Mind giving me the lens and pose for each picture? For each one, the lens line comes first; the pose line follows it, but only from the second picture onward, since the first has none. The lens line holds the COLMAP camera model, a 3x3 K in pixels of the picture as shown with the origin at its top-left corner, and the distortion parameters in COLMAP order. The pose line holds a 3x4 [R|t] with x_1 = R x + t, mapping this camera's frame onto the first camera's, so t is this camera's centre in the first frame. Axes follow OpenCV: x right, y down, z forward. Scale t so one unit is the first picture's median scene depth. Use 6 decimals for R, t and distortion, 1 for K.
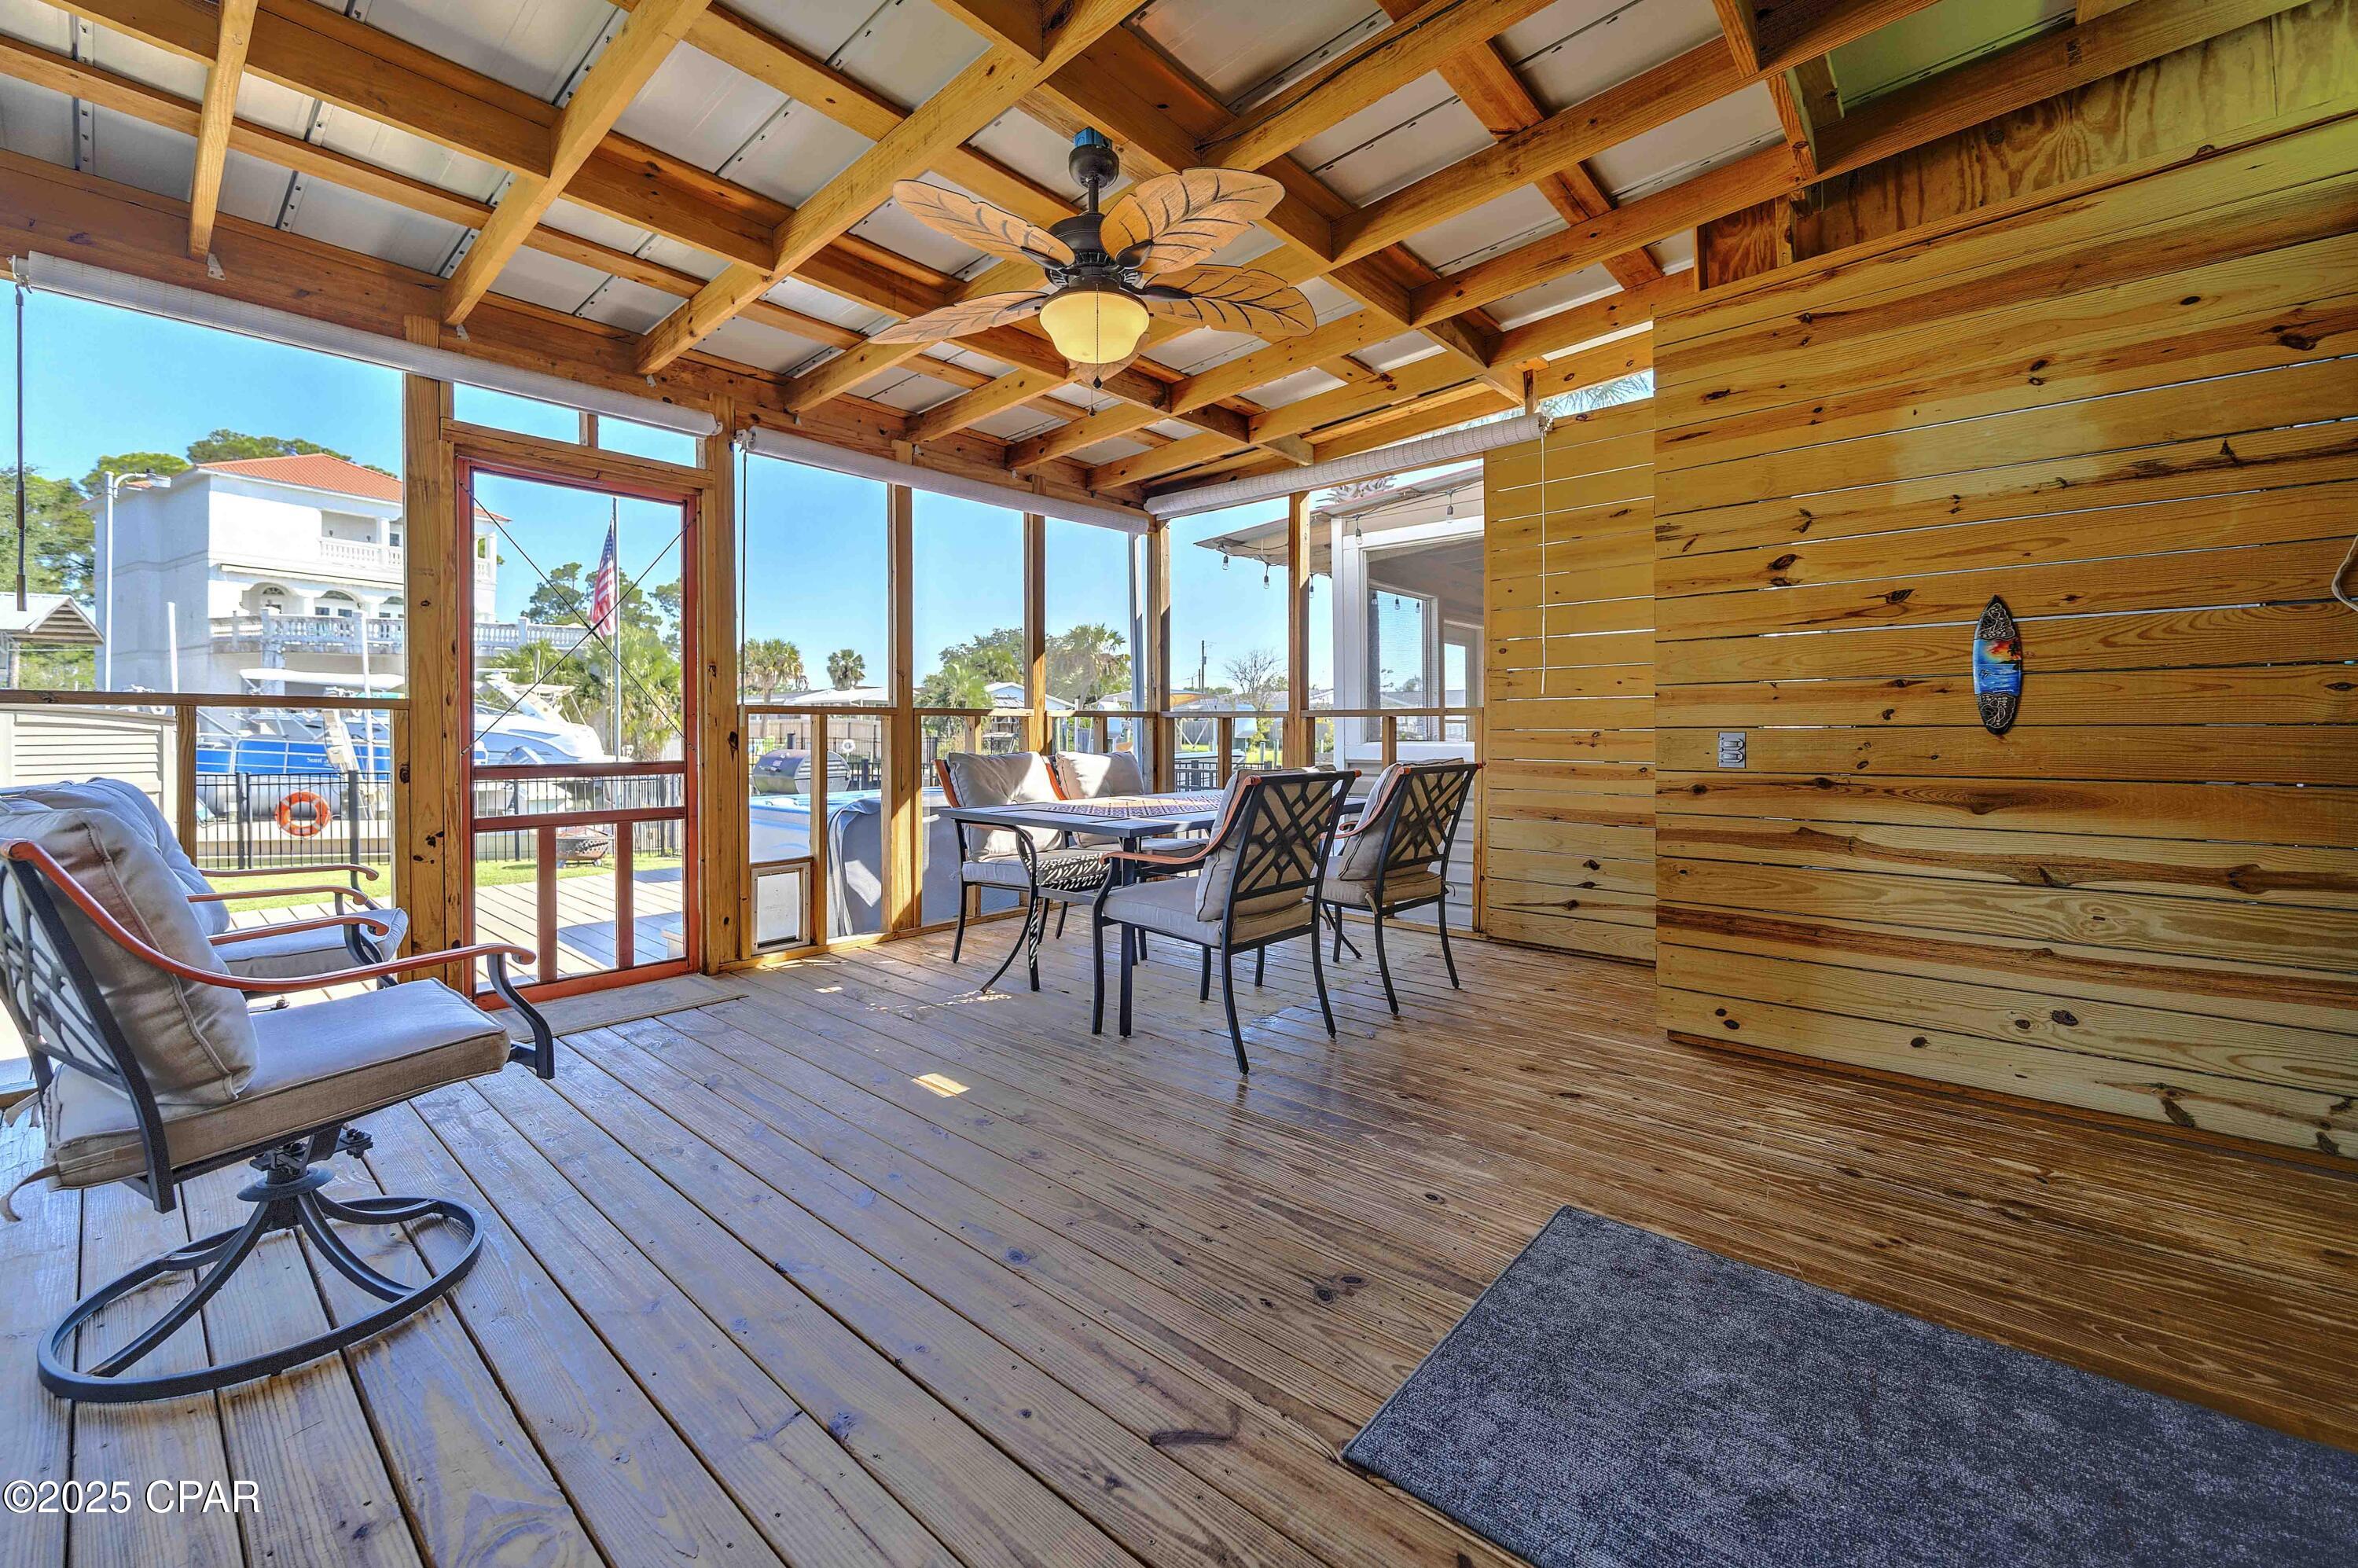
lens RADIAL K [[930.0, 0, 1211.5], [0, 930.0, 756.0], [0, 0, 1]] dist [-0.000646, -0.000017]
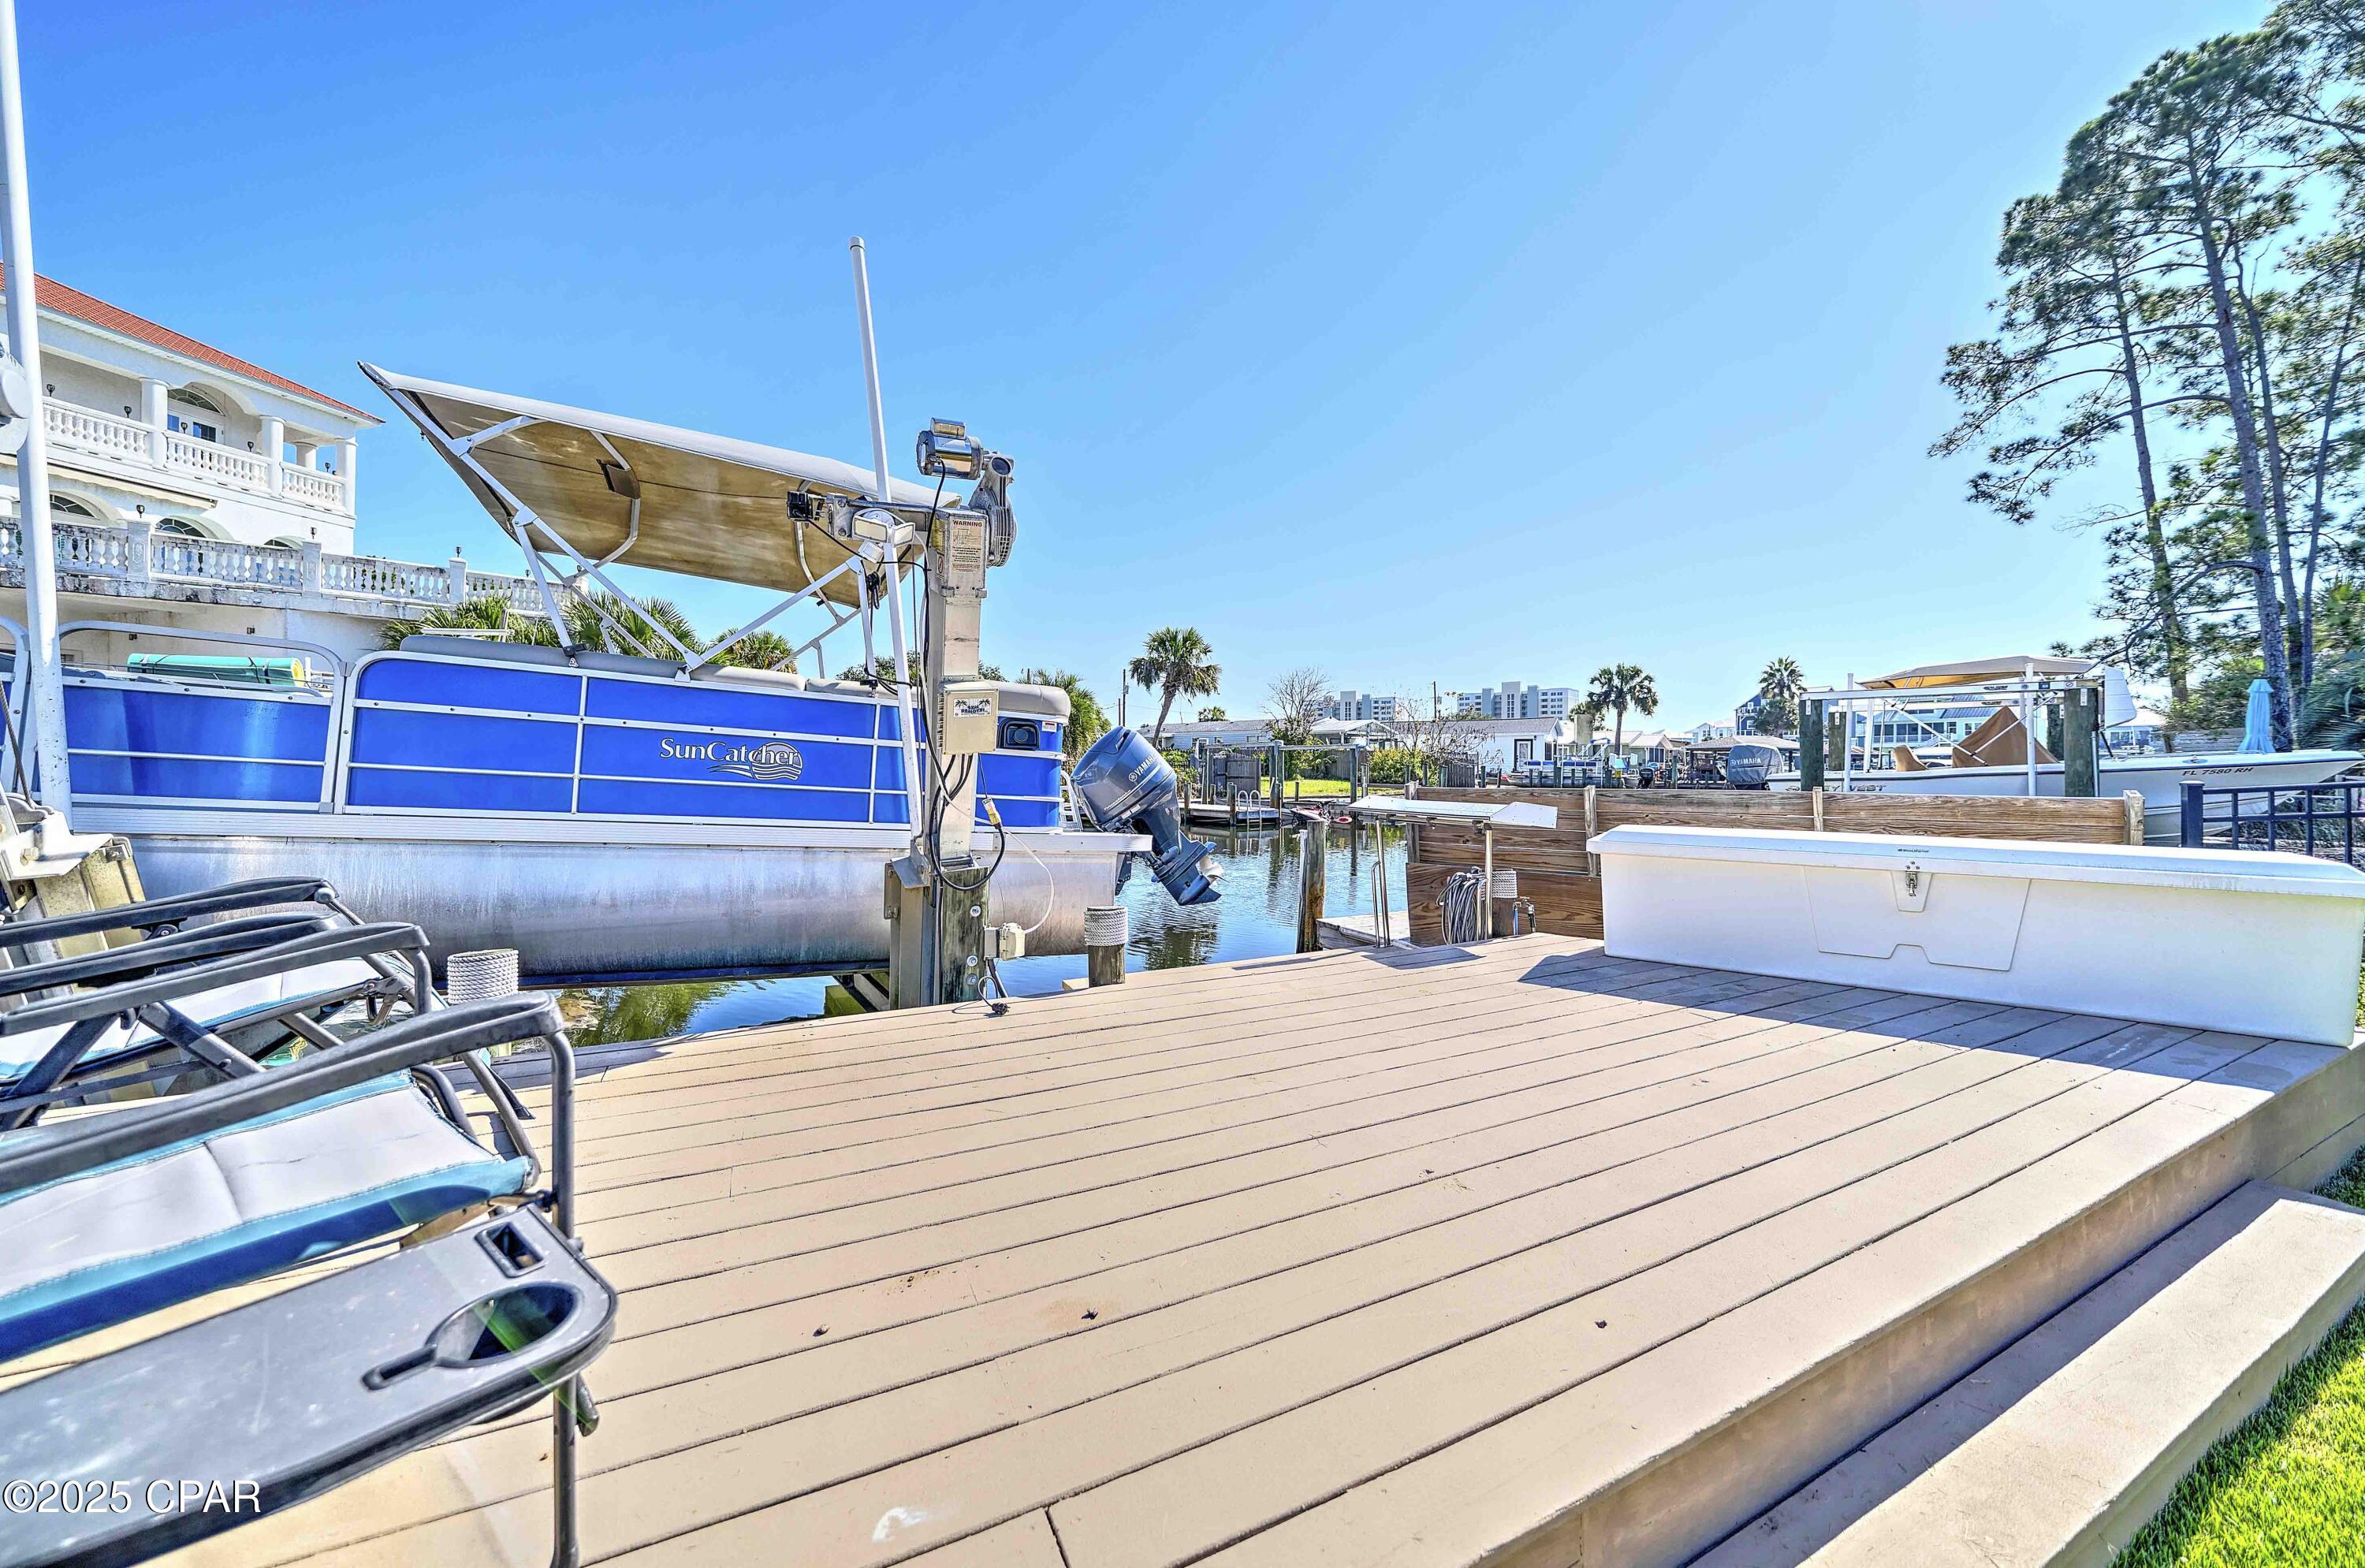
lens RADIAL K [[827.4, 0, 1182.5], [0, 827.4, 784.0], [0, 0, 1]] dist [-0.009633, -0.000139]
pose [[0.969564, -0.002339, 0.244829, -0.440467], [0.004339, 0.999961, -0.007631, 0.006885], [-0.244801, 0.008462, 0.969536, 0.384797]]
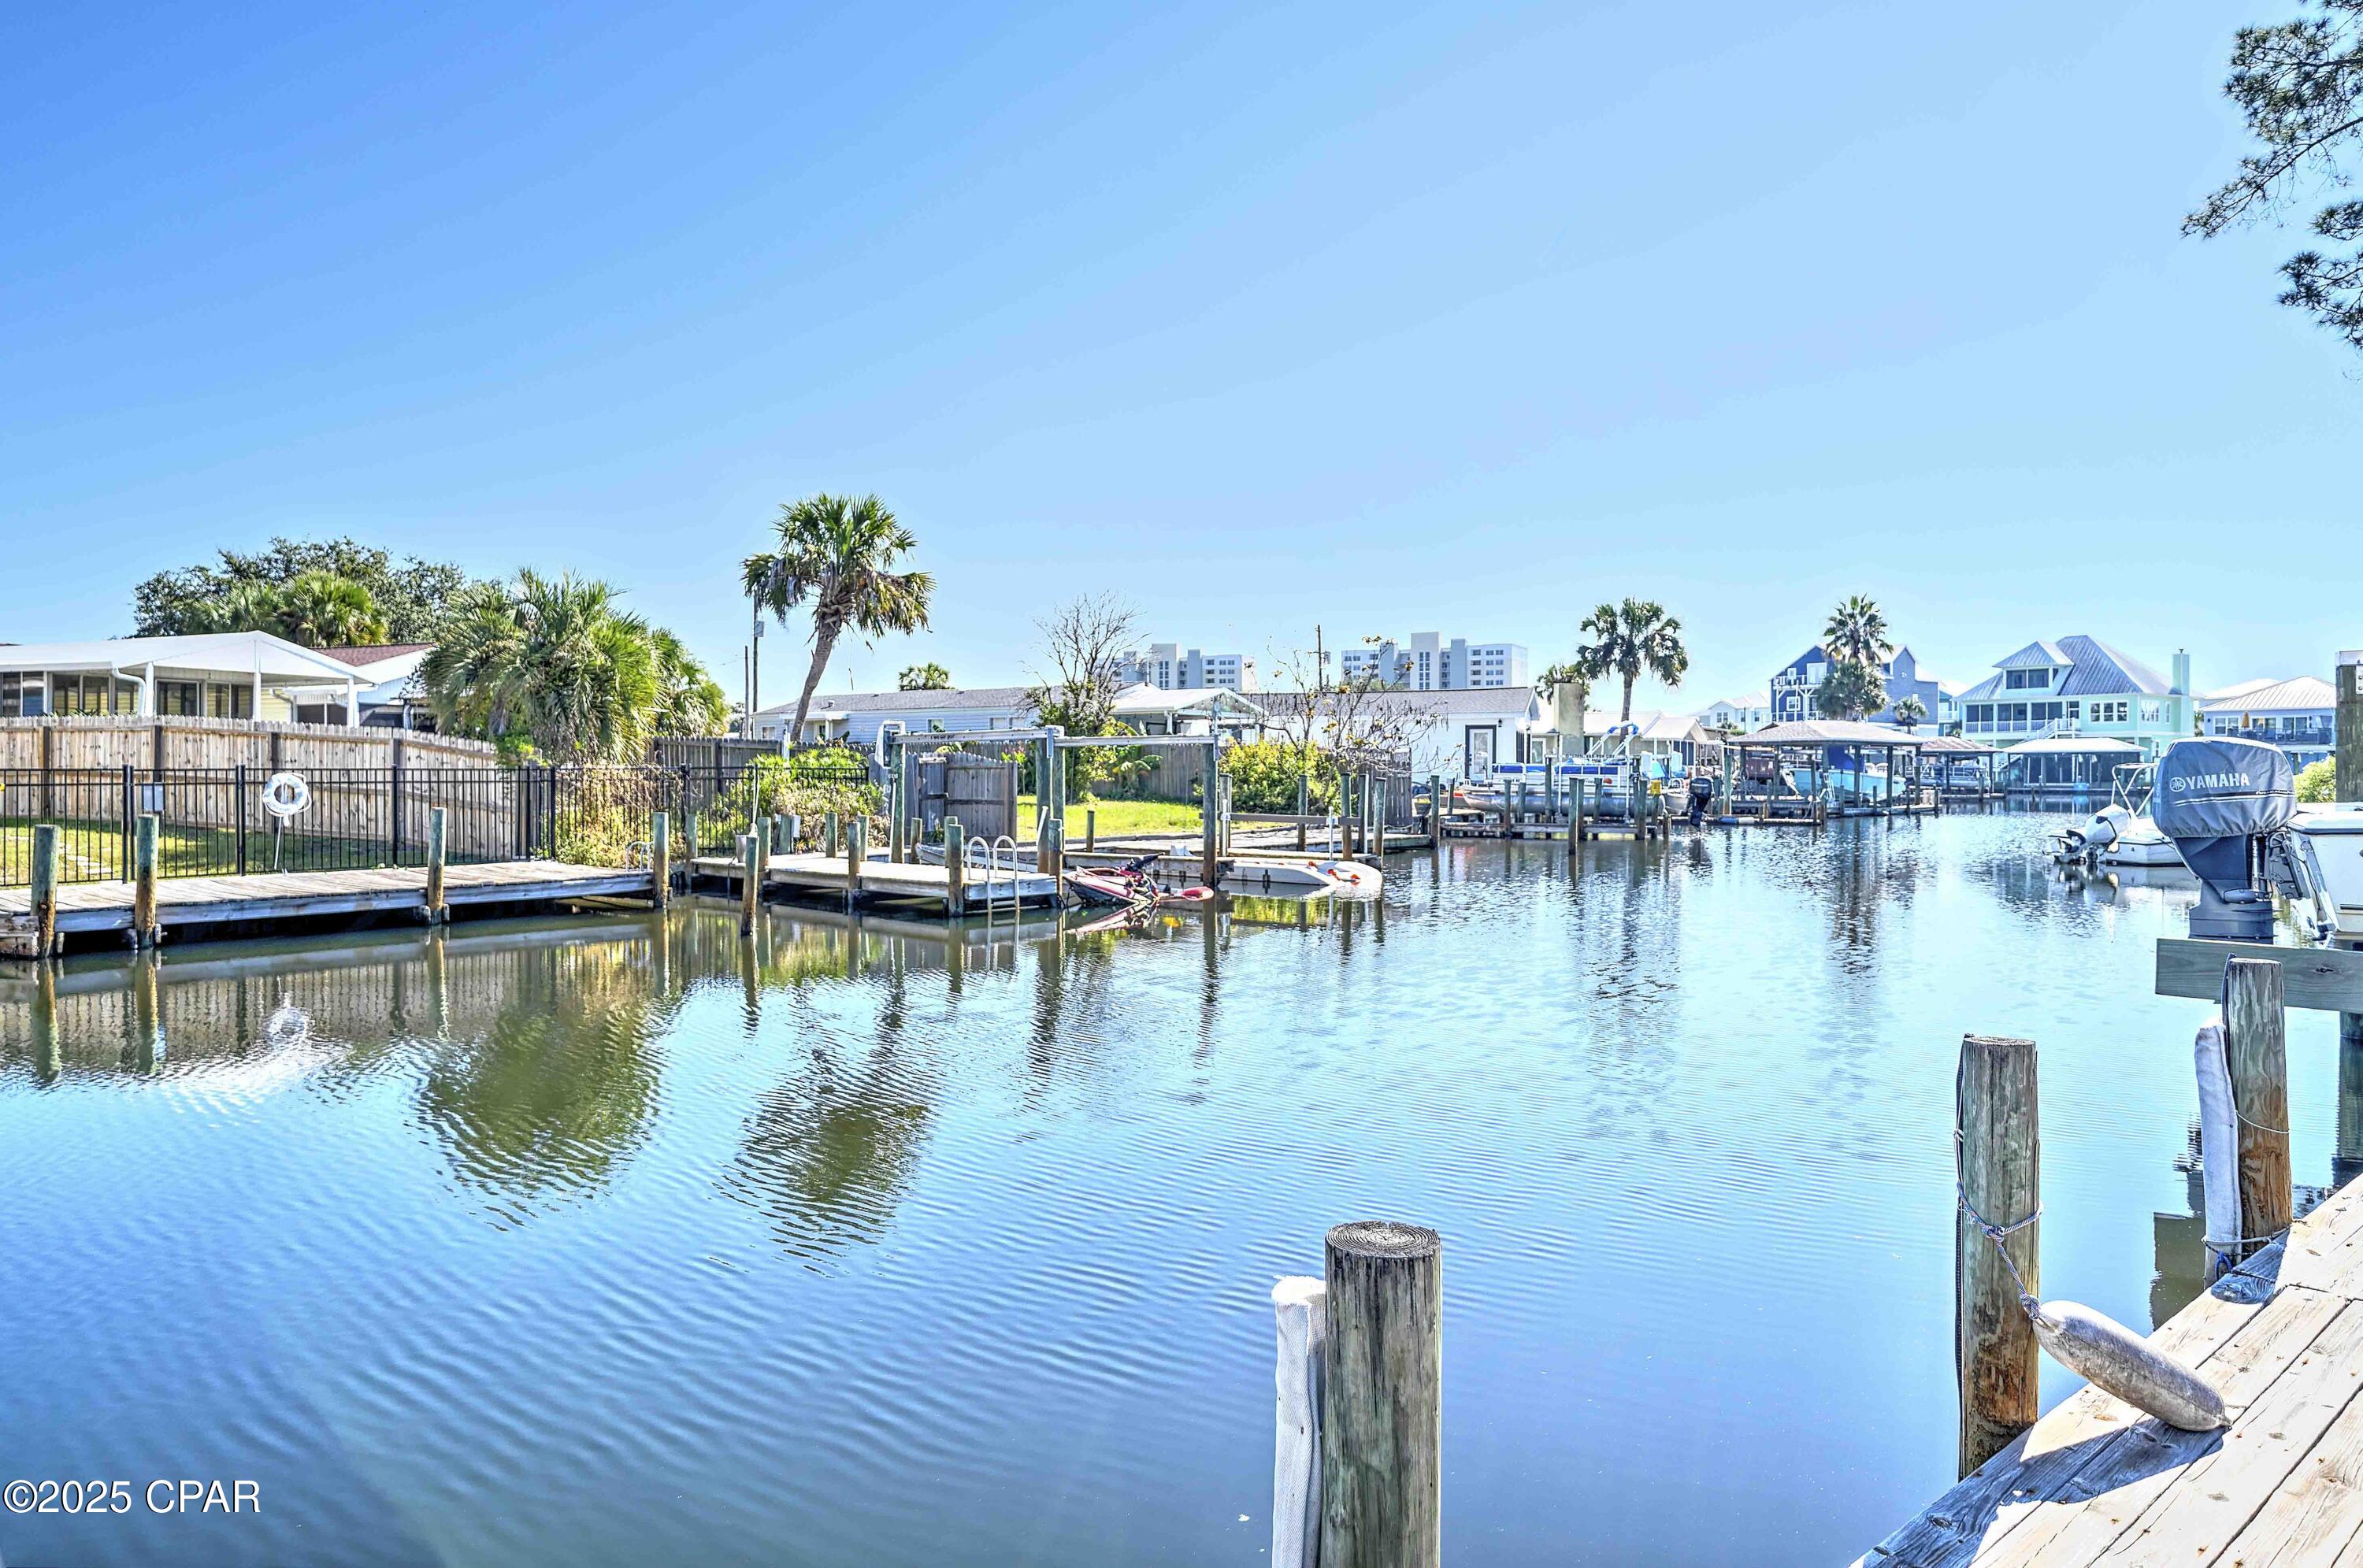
lens RADIAL K [[1421.6, 0, 1181.5], [0, 1421.6, 784.0], [0, 0, 1]] dist [-0.004152, -0.000783]
pose [[0.897159, -0.004277, 0.441687, -0.390540], [0.013563, 0.999748, -0.017869, -0.002071], [-0.441499, 0.022022, 0.896991, 0.526454]]
